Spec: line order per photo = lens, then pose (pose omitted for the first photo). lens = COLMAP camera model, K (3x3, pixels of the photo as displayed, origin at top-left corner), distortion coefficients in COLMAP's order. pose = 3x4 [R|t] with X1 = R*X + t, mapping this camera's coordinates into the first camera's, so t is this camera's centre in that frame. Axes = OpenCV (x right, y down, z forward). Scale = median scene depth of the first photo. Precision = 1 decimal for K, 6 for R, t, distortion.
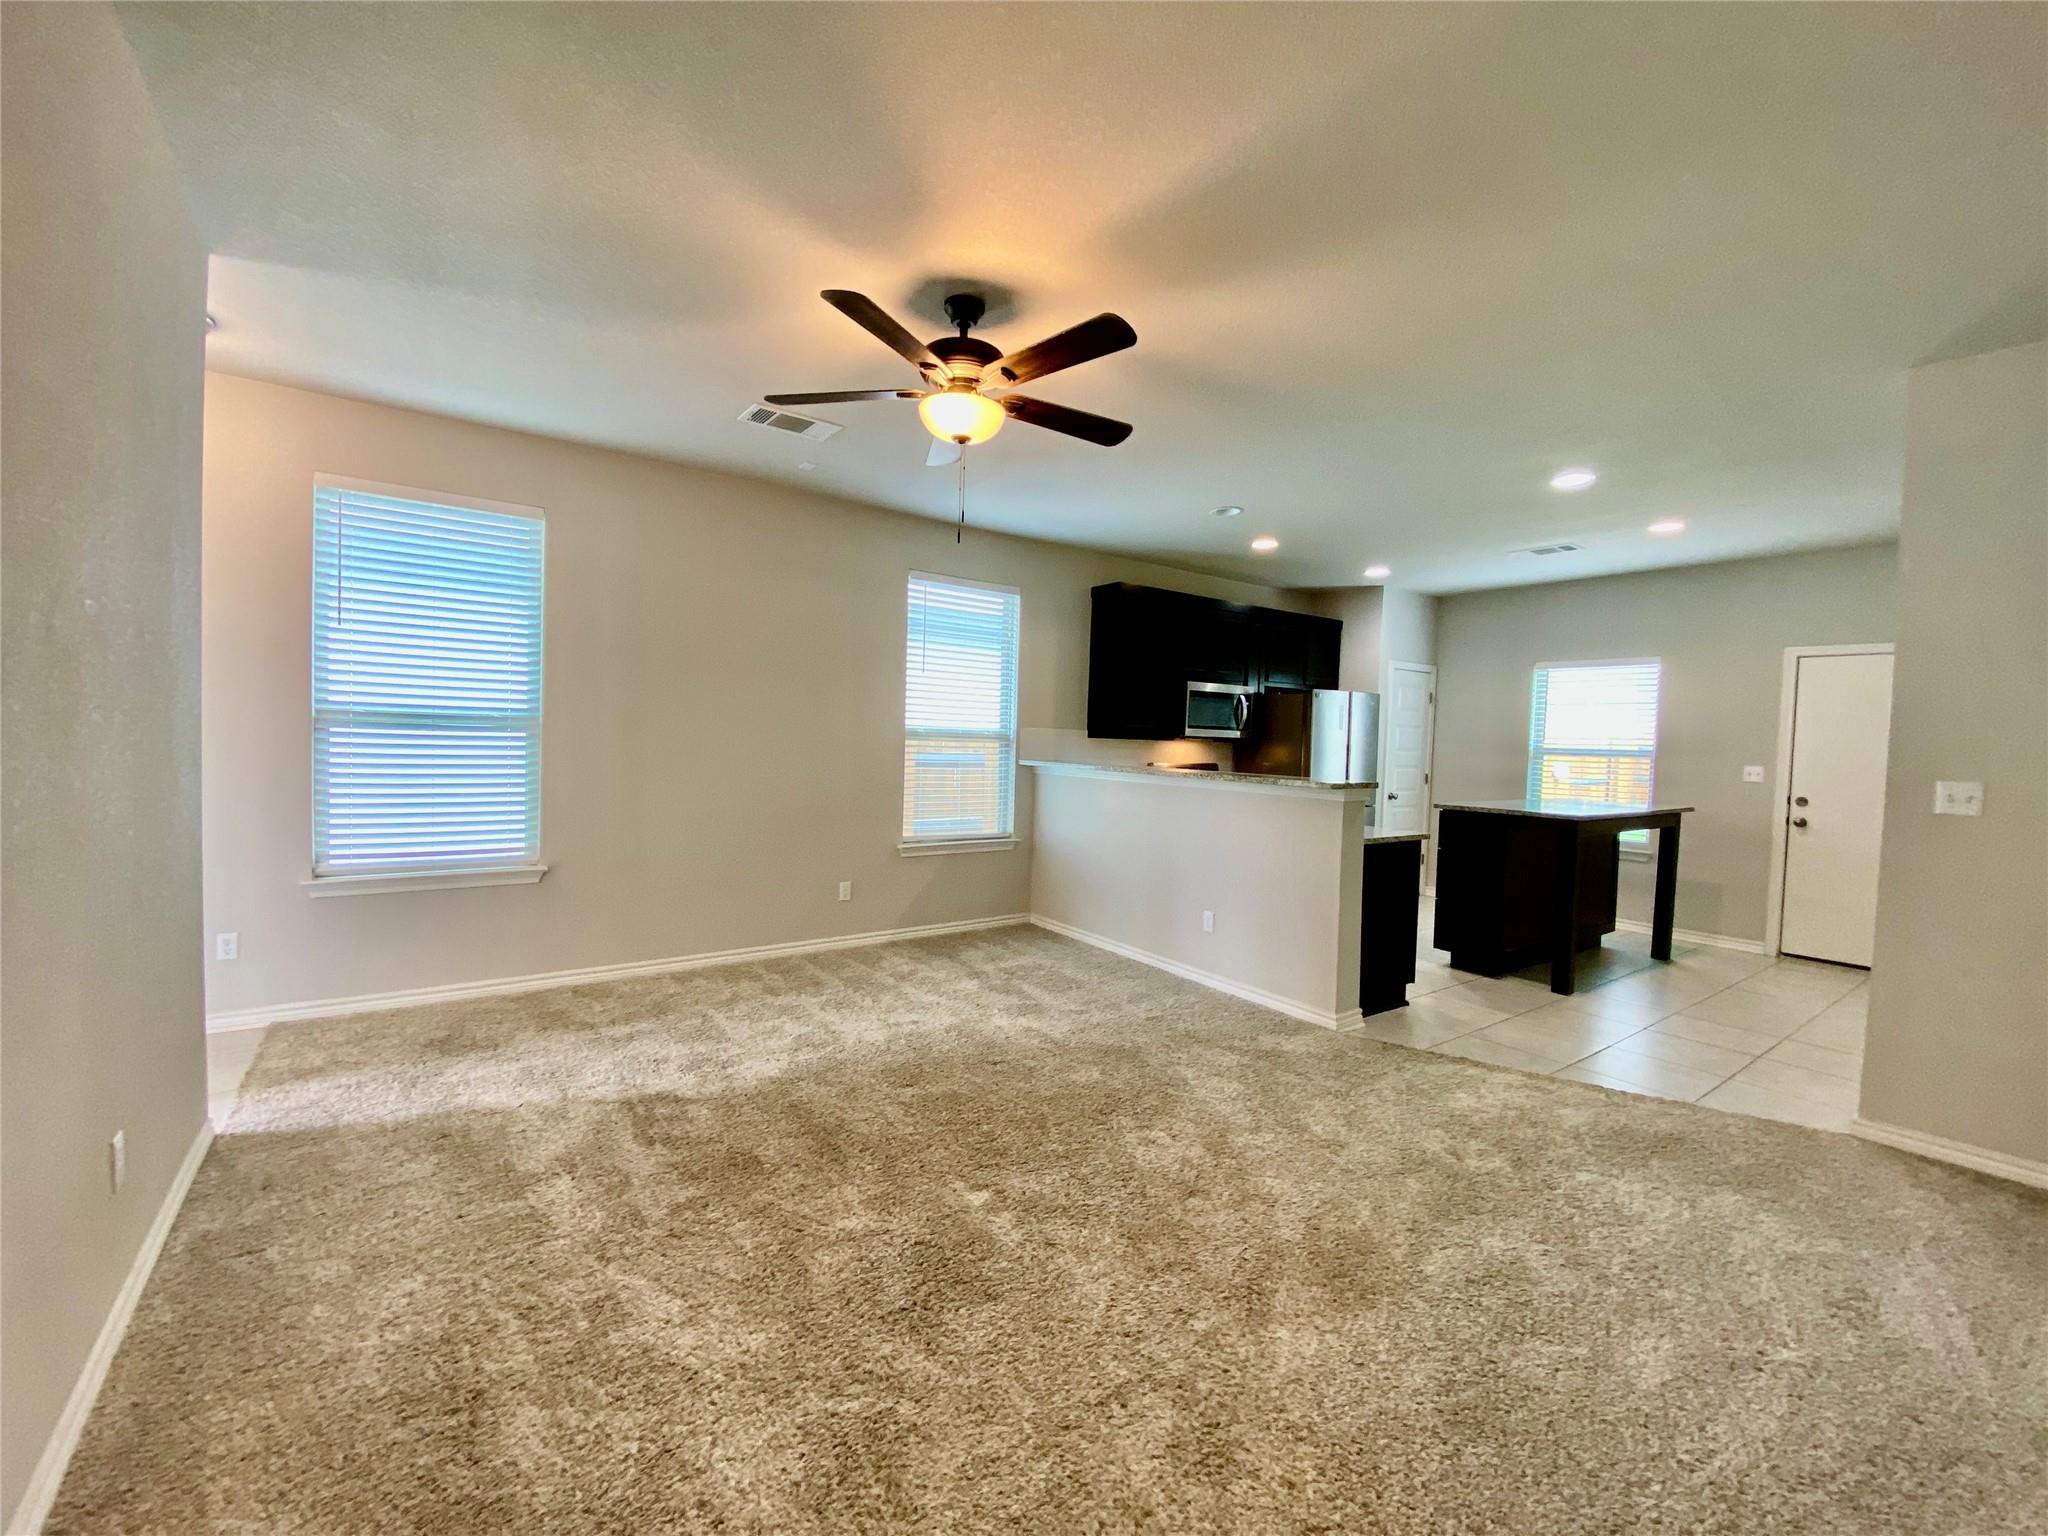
lens RADIAL K [[824.8, 0, 1011.8], [0, 824.8, 768.0], [0, 0, 1]] dist [0.029726, -0.029661]
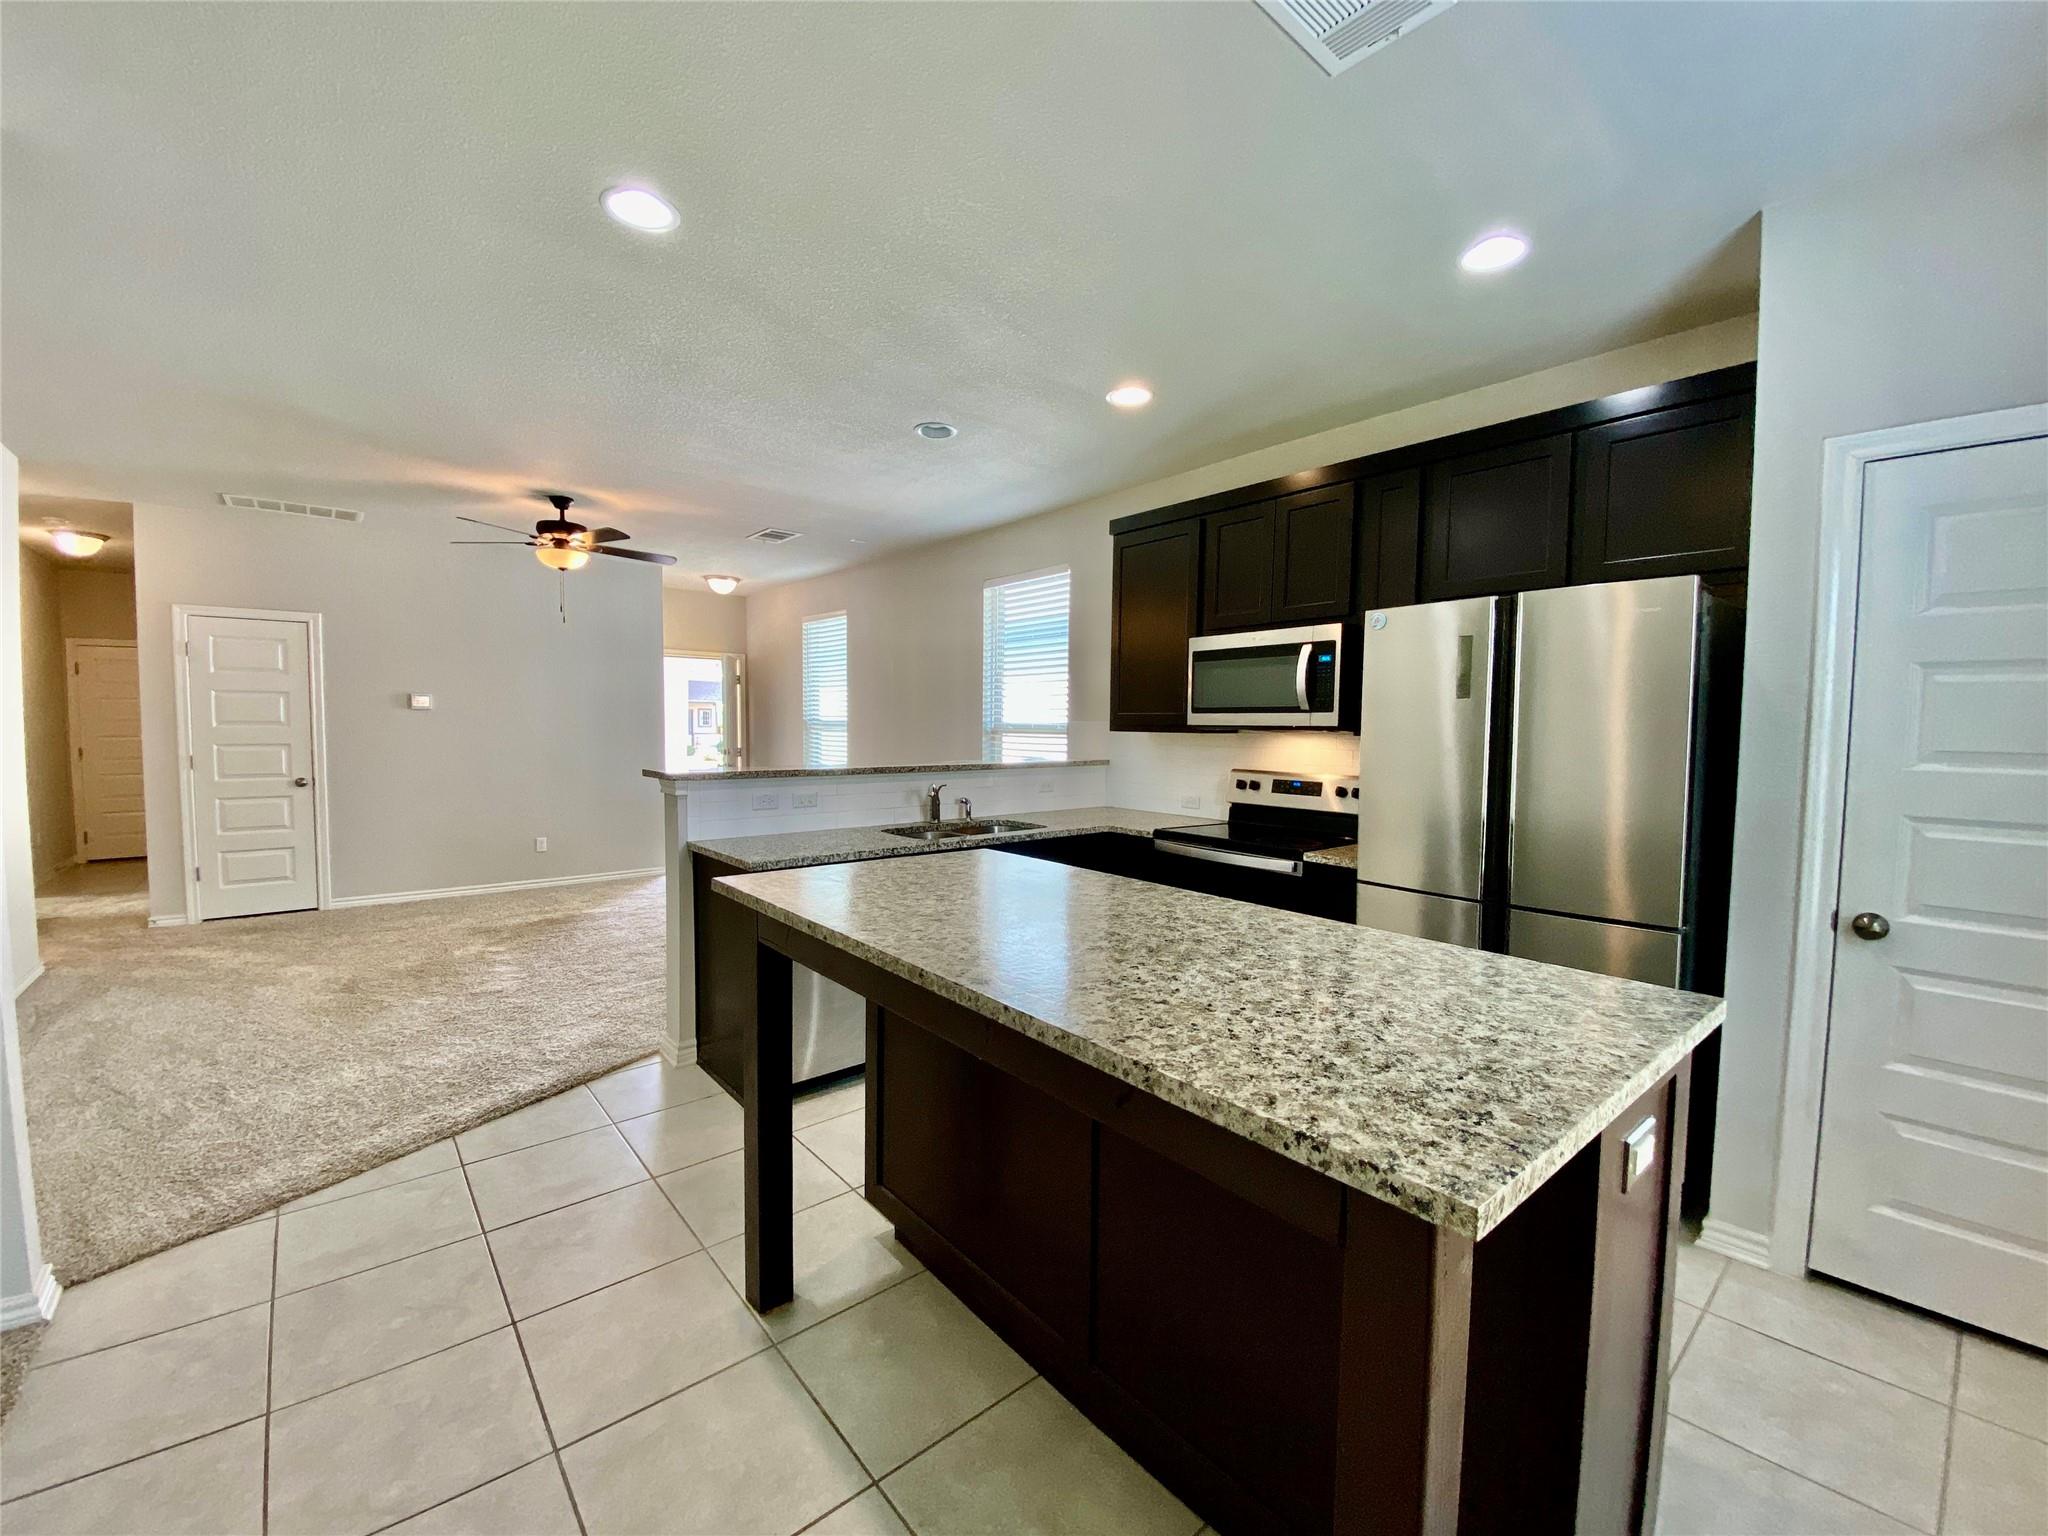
lens RADIAL K [[824.8, 0, 1011.8], [0, 824.8, 768.0], [0, 0, 1]] dist [0.029726, -0.029661]
pose [[0.056794, 0.024345, -0.998089, 1.148934], [-0.039871, 0.998960, 0.022097, -0.019596], [0.997589, 0.038540, 0.057705, 1.137739]]
